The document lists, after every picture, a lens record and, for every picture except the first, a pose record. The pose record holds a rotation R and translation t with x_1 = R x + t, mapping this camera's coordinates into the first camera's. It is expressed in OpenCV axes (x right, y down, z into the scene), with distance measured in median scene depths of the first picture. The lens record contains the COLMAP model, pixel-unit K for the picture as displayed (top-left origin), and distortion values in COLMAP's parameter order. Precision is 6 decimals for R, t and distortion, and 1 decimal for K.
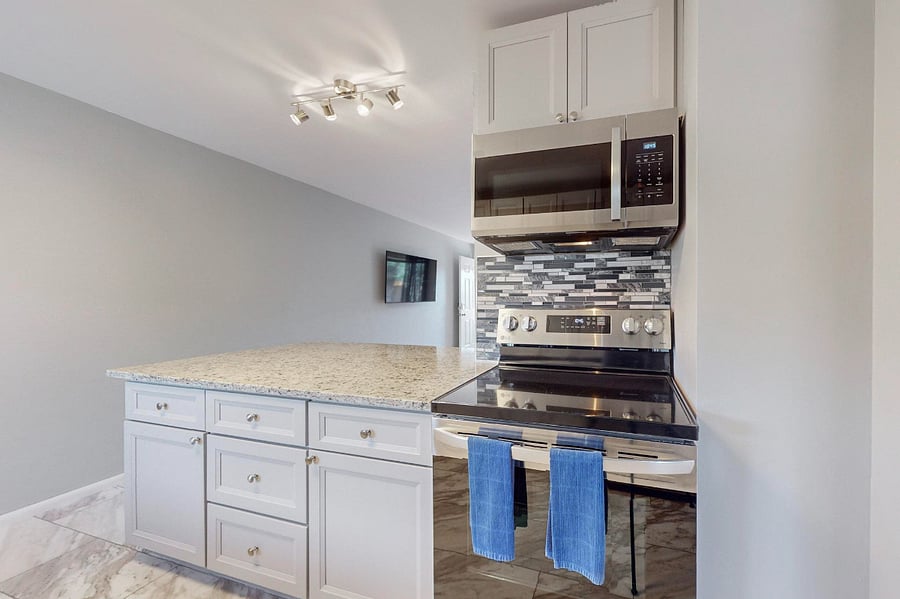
lens RADIAL K [[308.5, 0, 450.0], [0, 308.5, 299.5], [0, 0, 1]] dist [-0.000430, -0.000036]
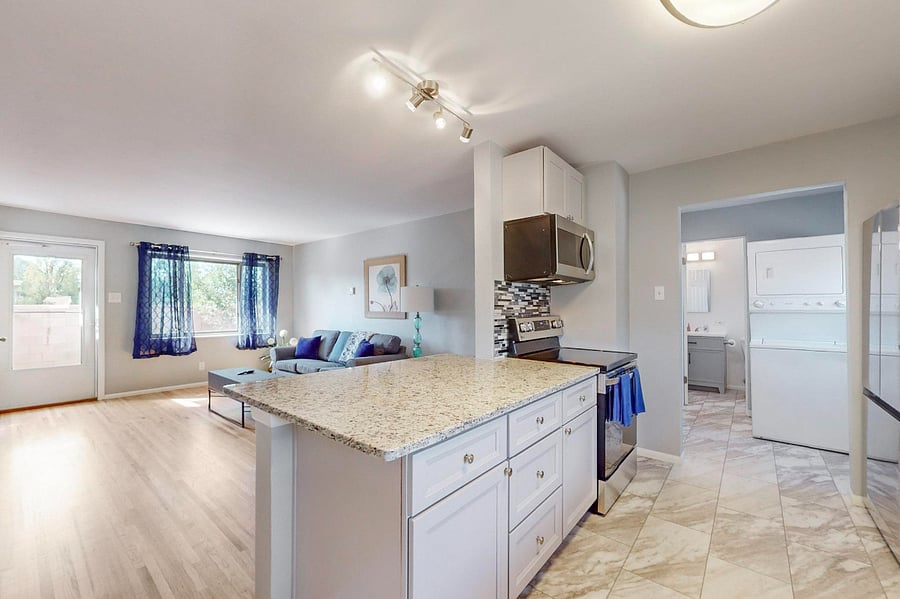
lens RADIAL K [[366.6, 0, 432.2], [0, 366.6, 302.1], [0, 0, 1]] dist [-0.000149, 0.000139]
pose [[0.431684, 0.007719, 0.901992, -1.548662], [0.005237, 0.999925, -0.011063, -0.028250], [-0.902010, 0.009499, 0.431612, 0.590066]]
